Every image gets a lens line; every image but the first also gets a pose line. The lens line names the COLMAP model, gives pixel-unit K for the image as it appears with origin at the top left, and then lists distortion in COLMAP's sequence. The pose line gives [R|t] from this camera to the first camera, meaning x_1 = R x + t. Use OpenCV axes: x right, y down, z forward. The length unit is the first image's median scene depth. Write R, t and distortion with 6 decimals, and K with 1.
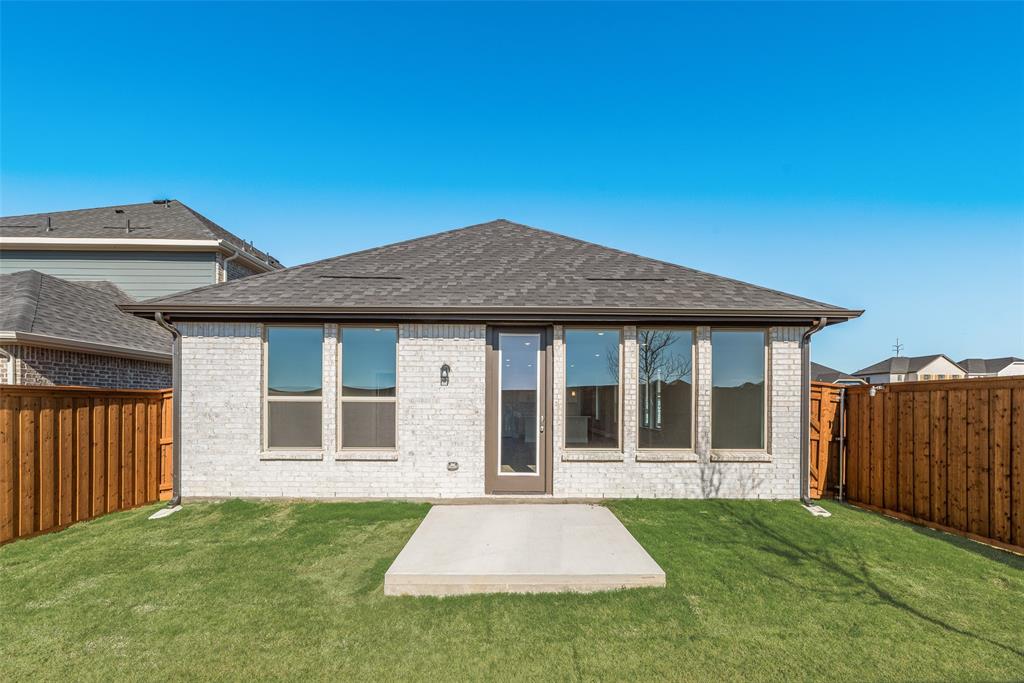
lens RADIAL K [[423.8, 0, 519.1], [0, 423.8, 409.4], [0, 0, 1]] dist [-0.001237, 0.000213]
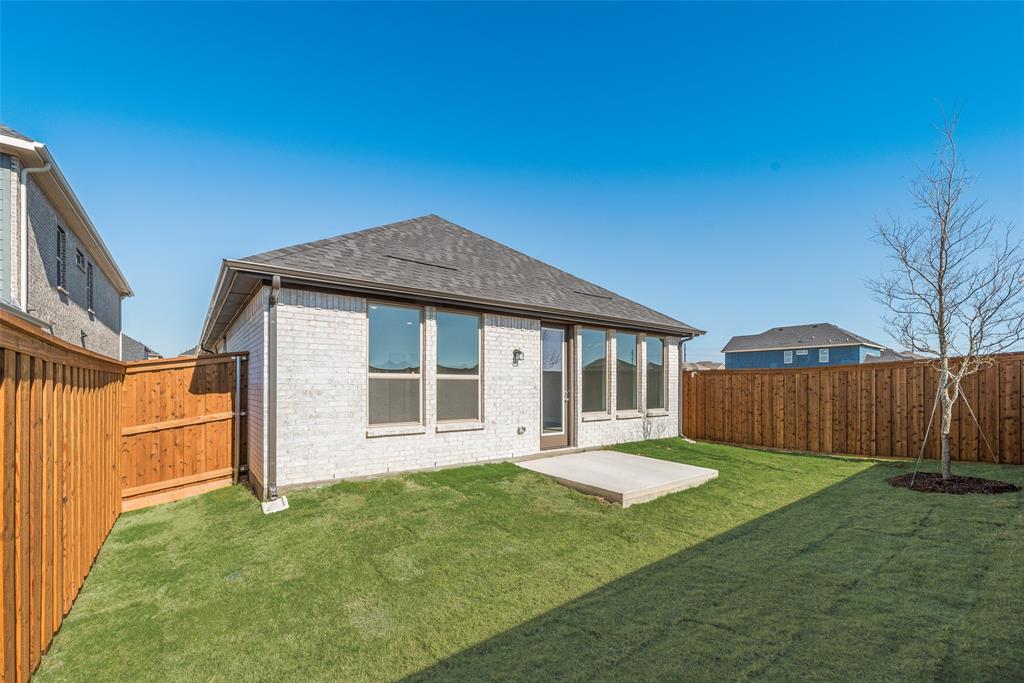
lens RADIAL K [[423.8, 0, 527.0], [0, 423.8, 380.8], [0, 0, 1]] dist [-0.001237, 0.000213]
pose [[0.797332, 0.001714, 0.603539, -0.898845], [0.003159, 0.999970, -0.007013, -0.004841], [-0.603533, 0.007498, 0.797303, -0.011130]]
